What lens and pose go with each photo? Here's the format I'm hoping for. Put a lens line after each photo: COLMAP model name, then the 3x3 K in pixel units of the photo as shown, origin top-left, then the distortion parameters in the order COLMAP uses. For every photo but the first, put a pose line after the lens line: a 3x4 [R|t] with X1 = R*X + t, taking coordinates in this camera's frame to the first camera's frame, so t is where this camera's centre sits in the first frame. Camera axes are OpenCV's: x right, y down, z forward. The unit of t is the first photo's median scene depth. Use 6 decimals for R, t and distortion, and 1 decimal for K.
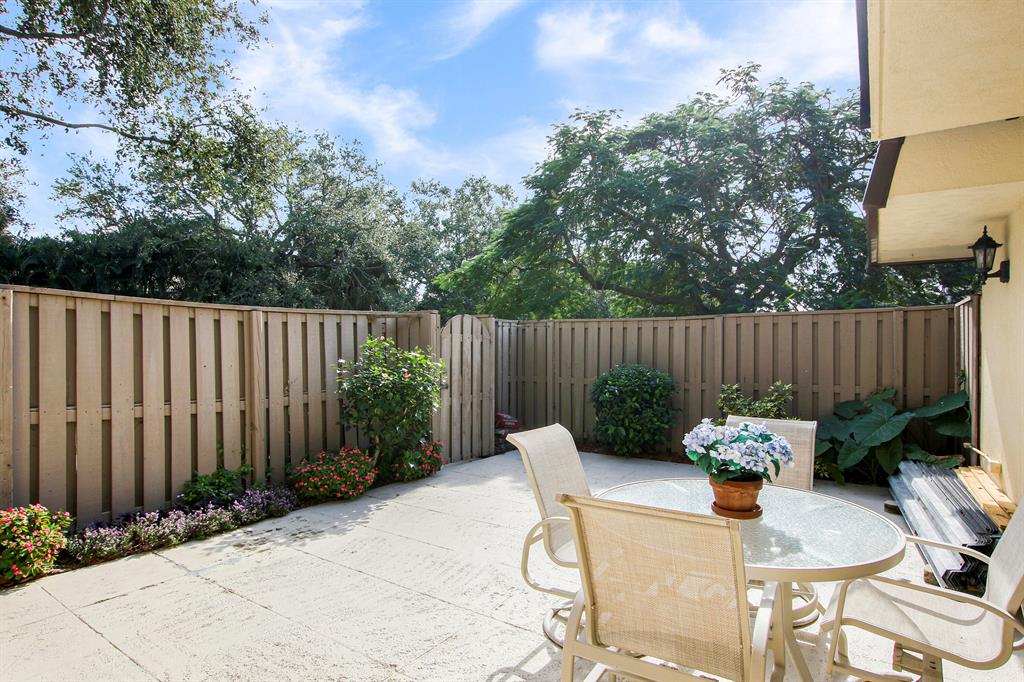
lens RADIAL K [[537.1, 0, 511.5], [0, 537.1, 347.4], [0, 0, 1]] dist [-0.014455, 0.002849]
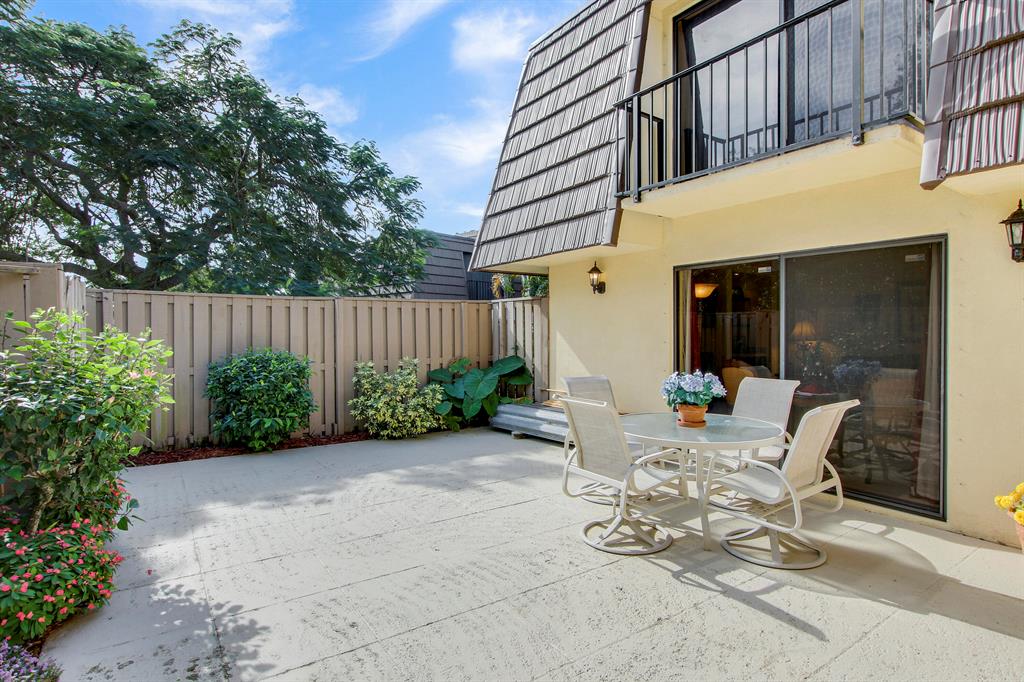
lens RADIAL K [[537.1, 0, 513.0], [0, 537.1, 340.6], [0, 0, 1]] dist [-0.014455, 0.002849]
pose [[0.365676, -0.015328, 0.930616, -0.725158], [-0.001653, 0.999852, 0.017118, 0.008512], [-0.930741, -0.007798, 0.365596, 0.485521]]
